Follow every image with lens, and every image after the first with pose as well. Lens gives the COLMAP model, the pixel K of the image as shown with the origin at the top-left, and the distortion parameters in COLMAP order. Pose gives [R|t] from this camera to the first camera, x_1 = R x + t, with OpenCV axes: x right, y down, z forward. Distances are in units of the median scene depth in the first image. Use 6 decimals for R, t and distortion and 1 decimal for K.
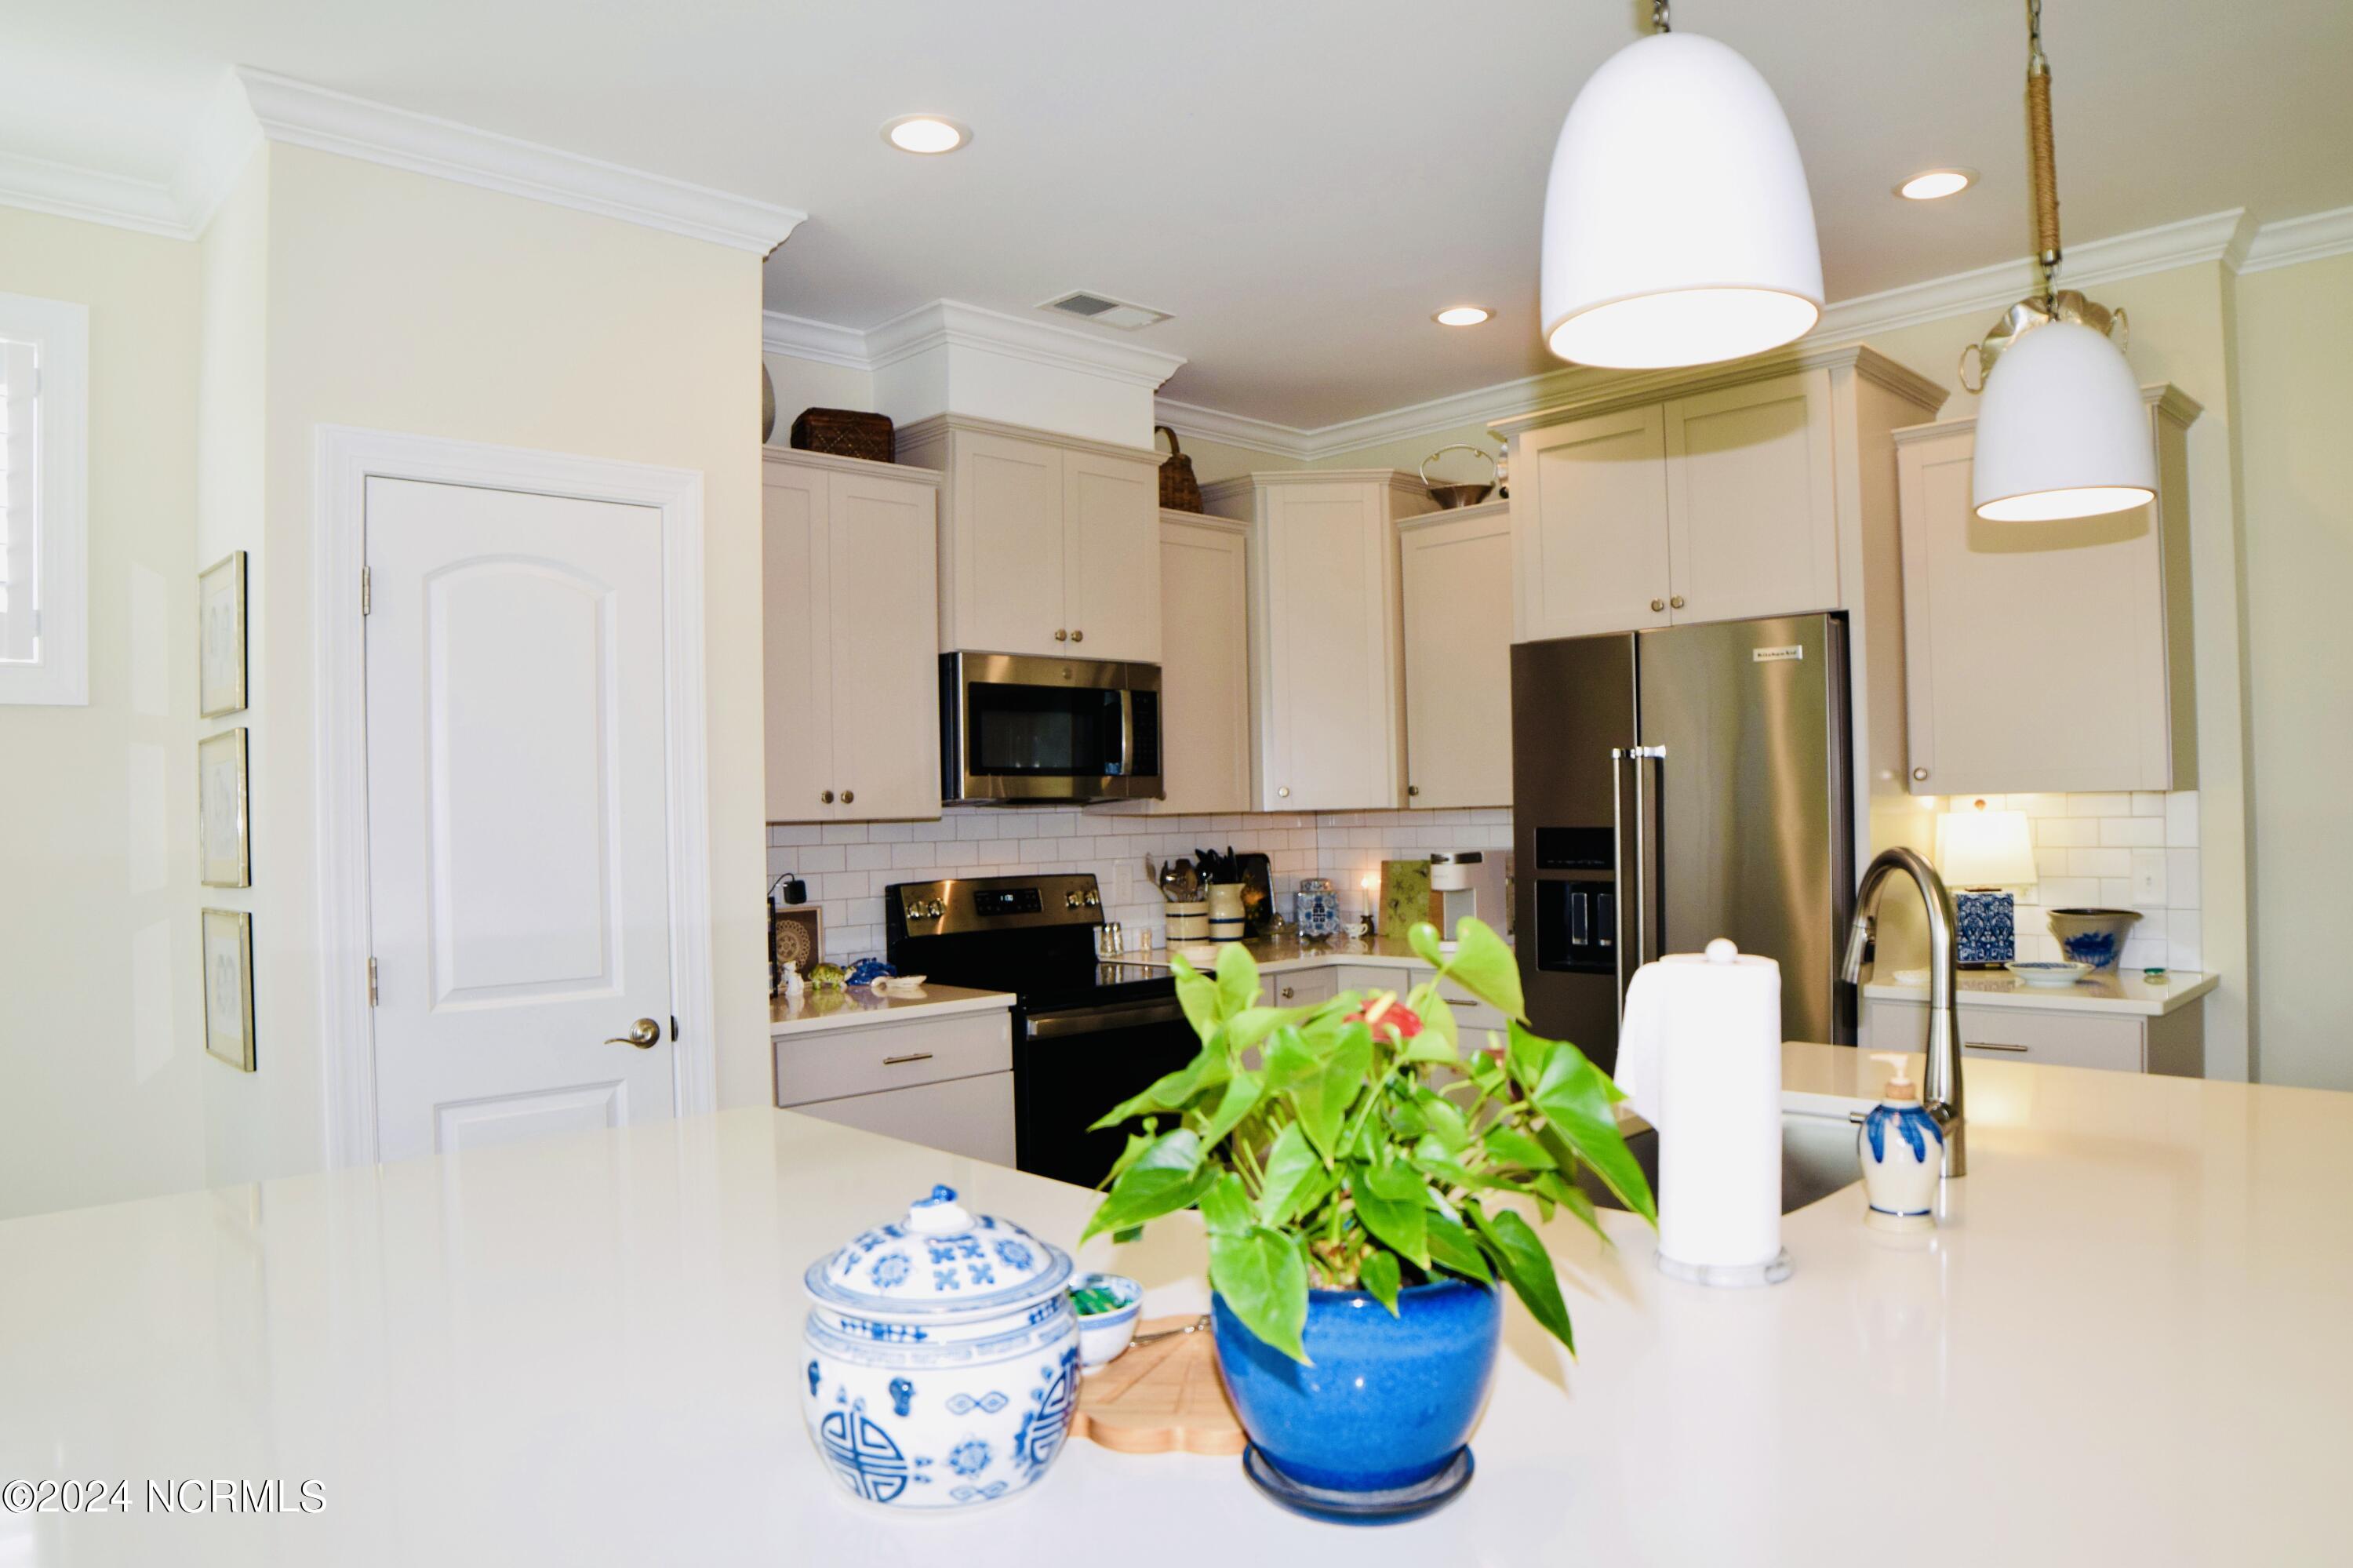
lens RADIAL K [[1546.1, 0, 1176.5], [0, 1546.1, 784.0], [0, 0, 1]] dist [-0.089416, 0.000737]
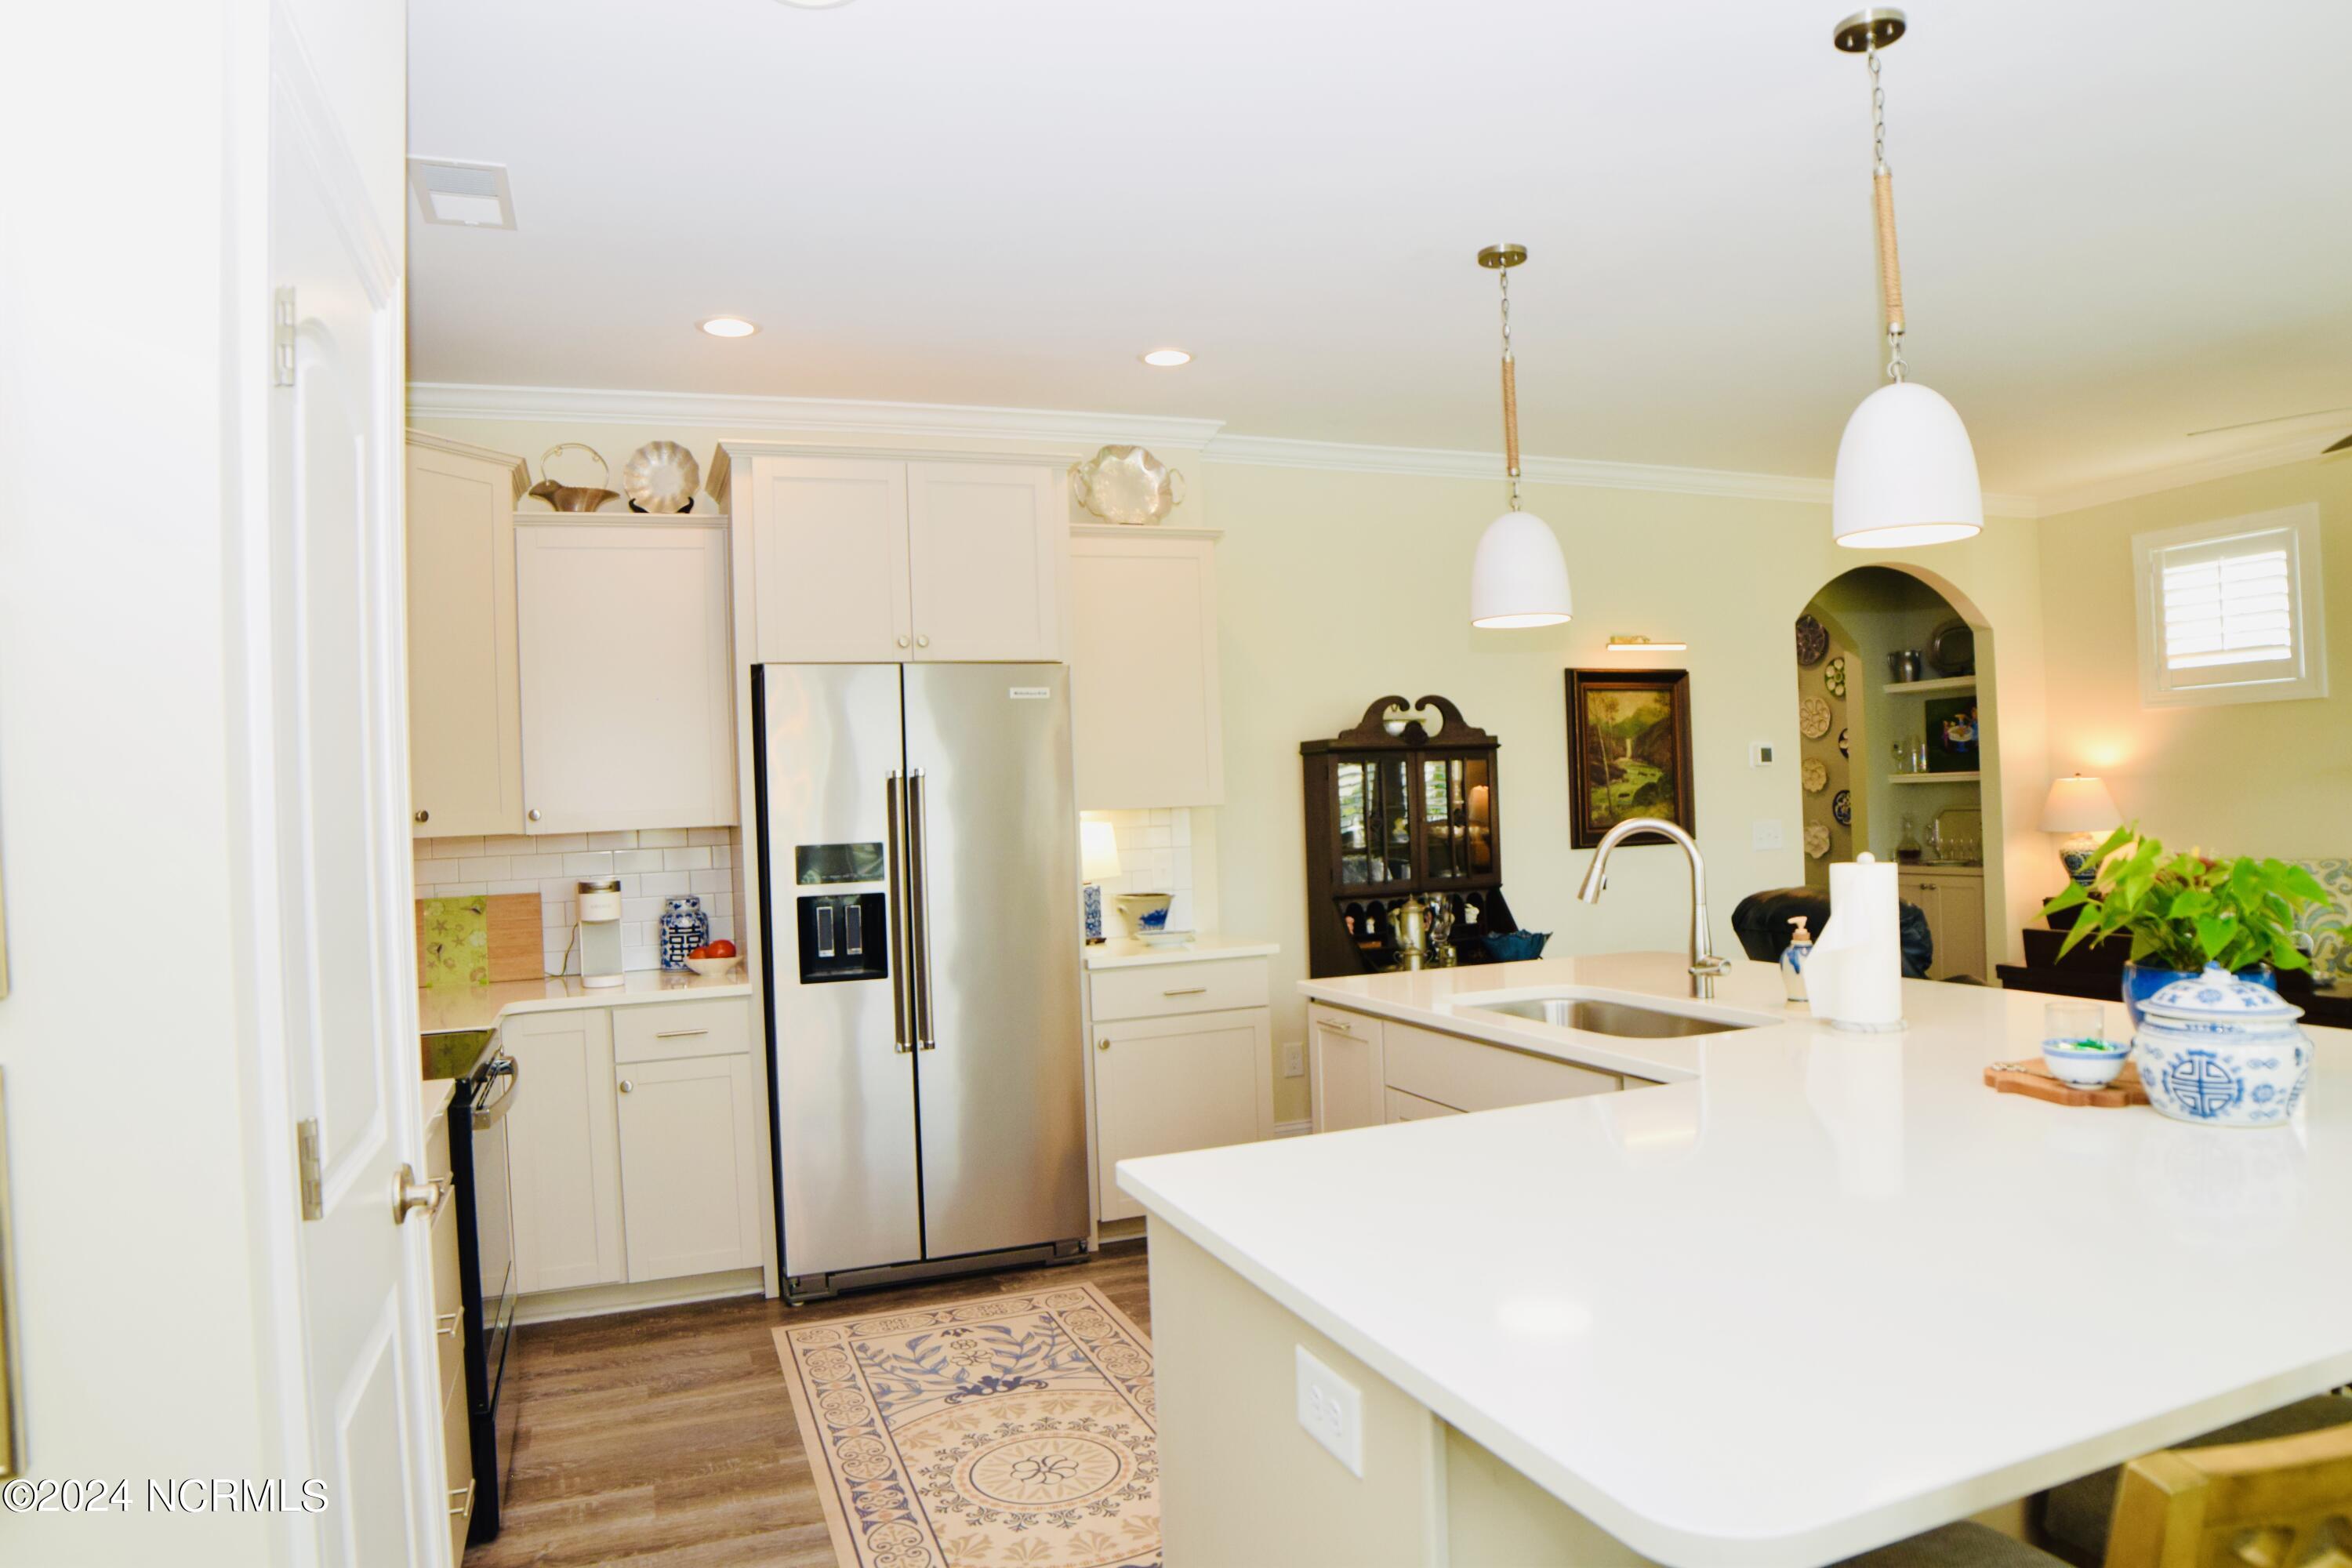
lens RADIAL K [[1479.8, 0, 1176.0], [0, 1479.8, 784.0], [0, 0, 1]] dist [-0.083007, 0.000609]
pose [[0.388886, 0.018628, 0.921098, -0.606122], [0.015289, 0.999527, -0.026669, 0.018172], [-0.921159, 0.024454, 0.388418, 0.404349]]
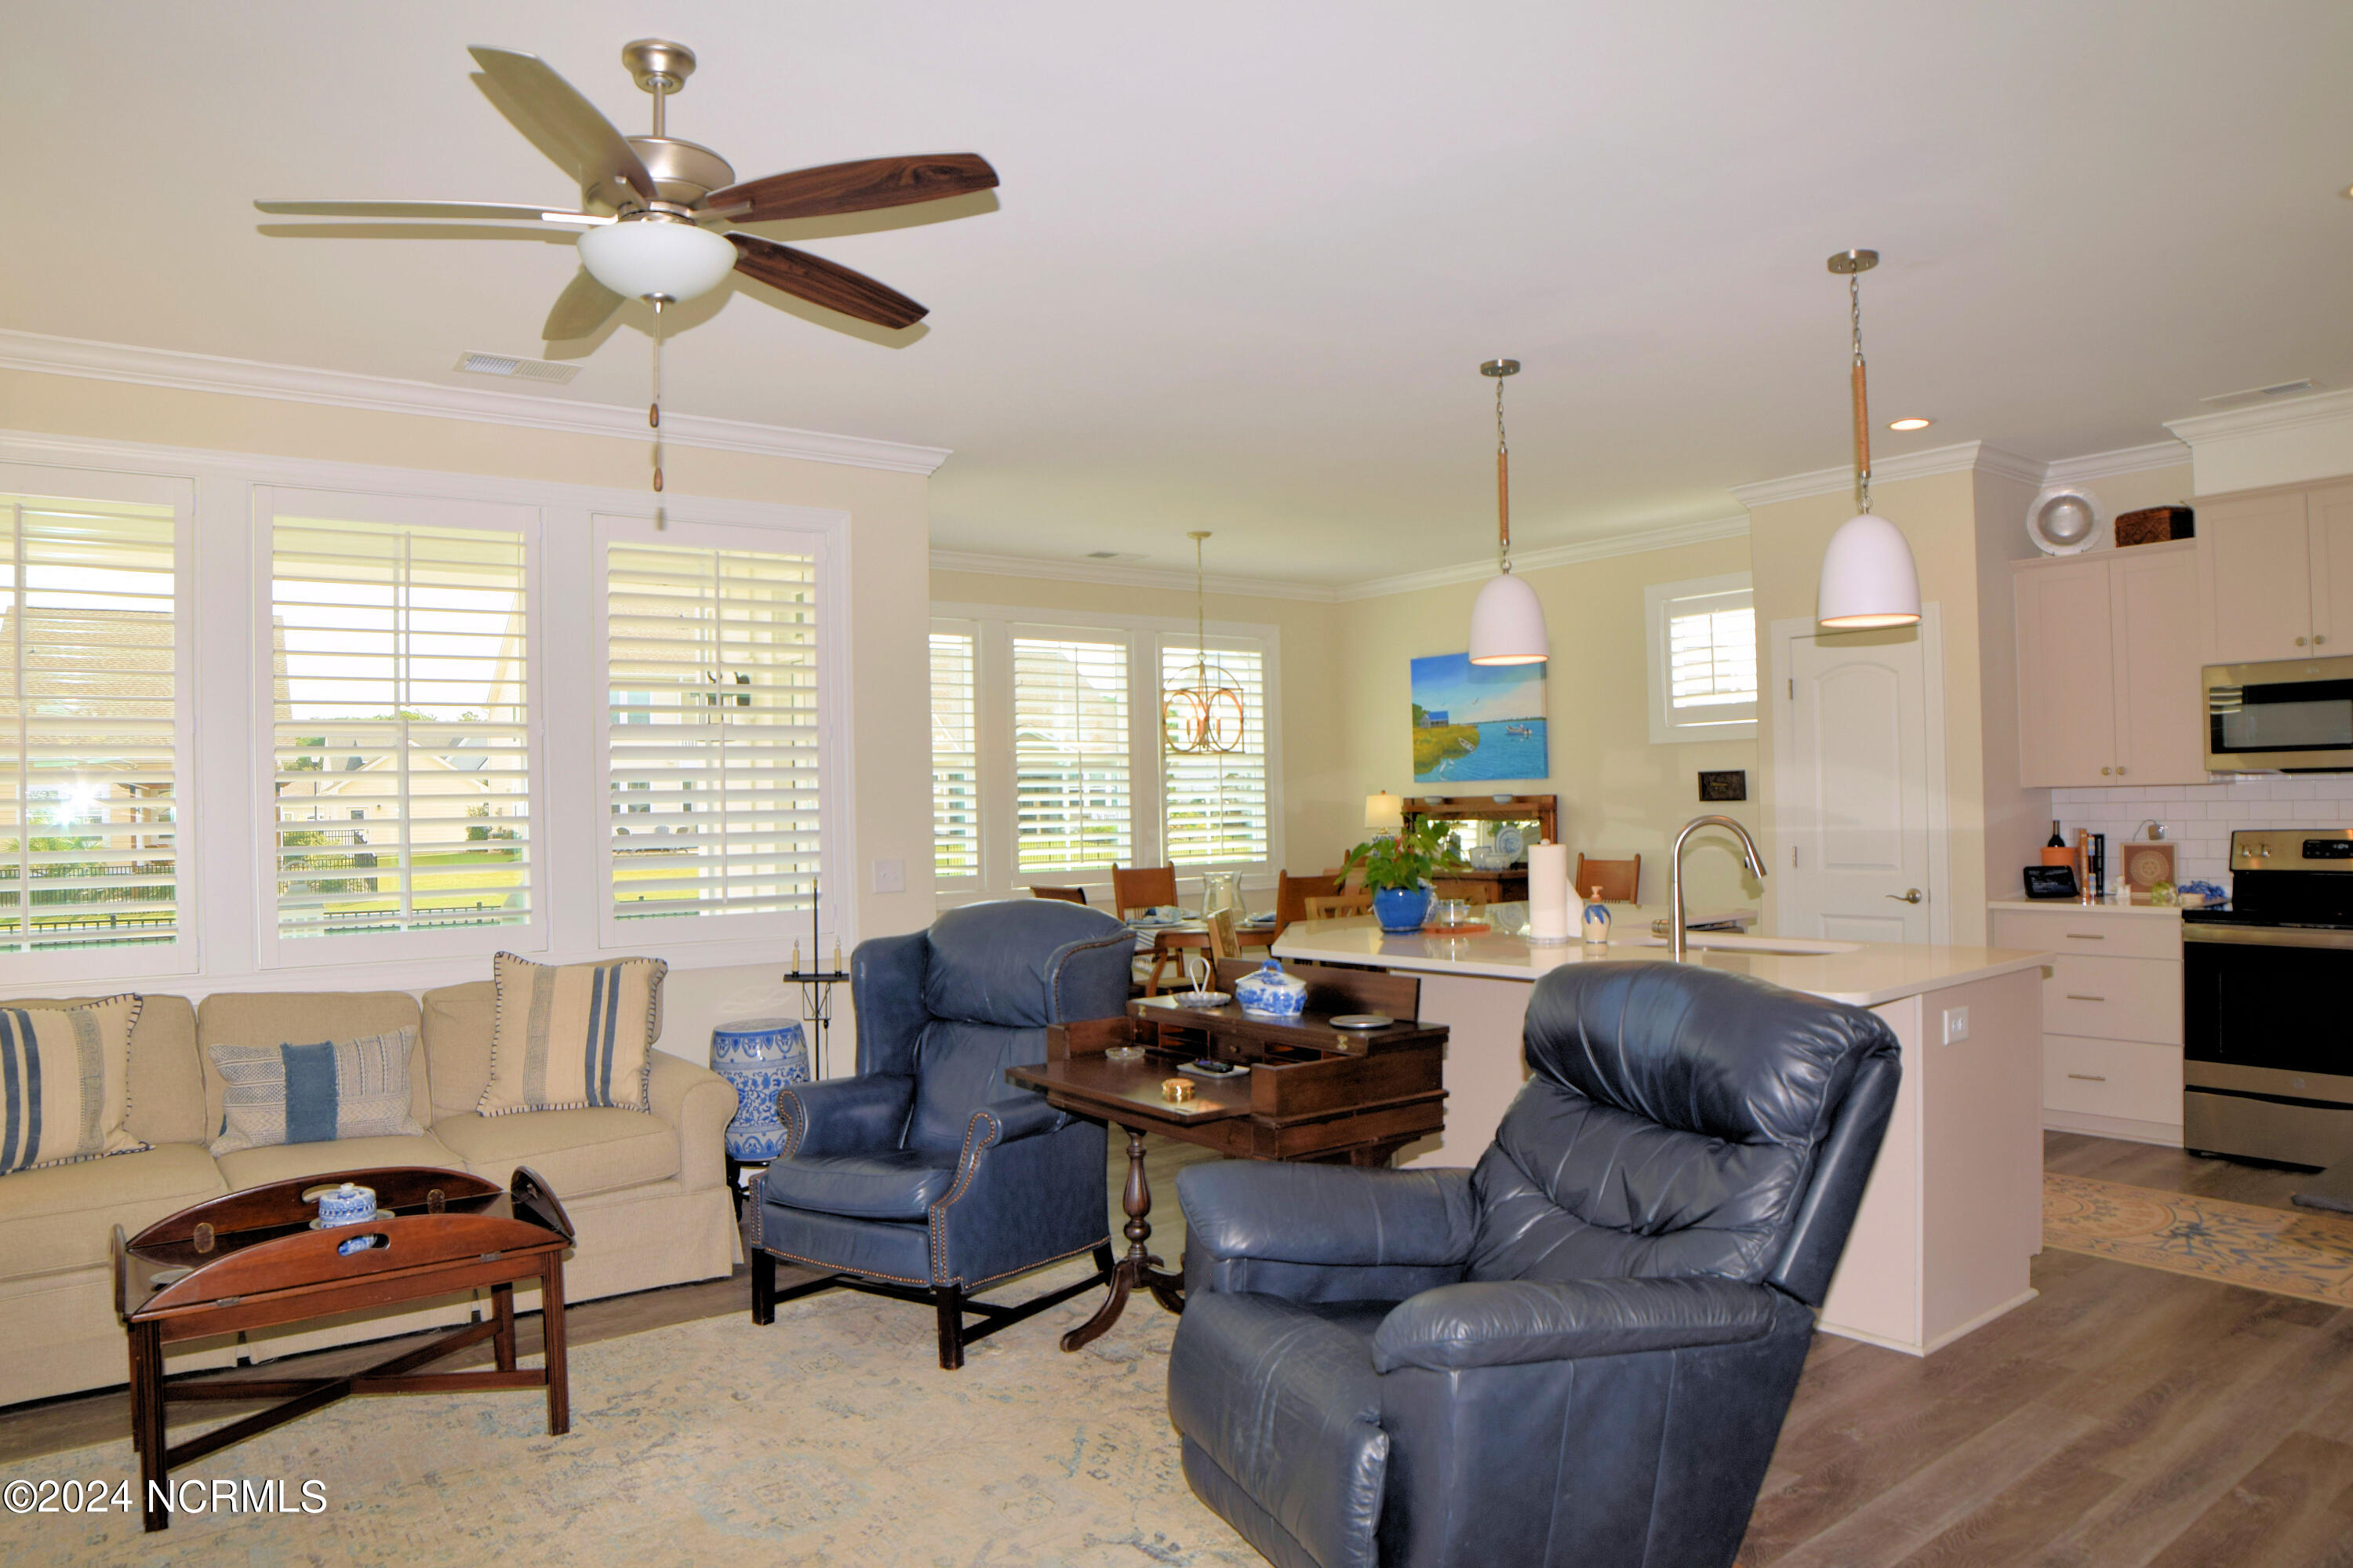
lens RADIAL K [[1546.1, 0, 1176.5], [0, 1546.1, 784.0], [0, 0, 1]] dist [-0.089416, 0.000737]
pose [[-0.115300, 0.006115, -0.993312, 1.384710], [0.039211, 0.999230, 0.001600, -0.017966], [0.992557, -0.038765, -0.115451, 0.229599]]
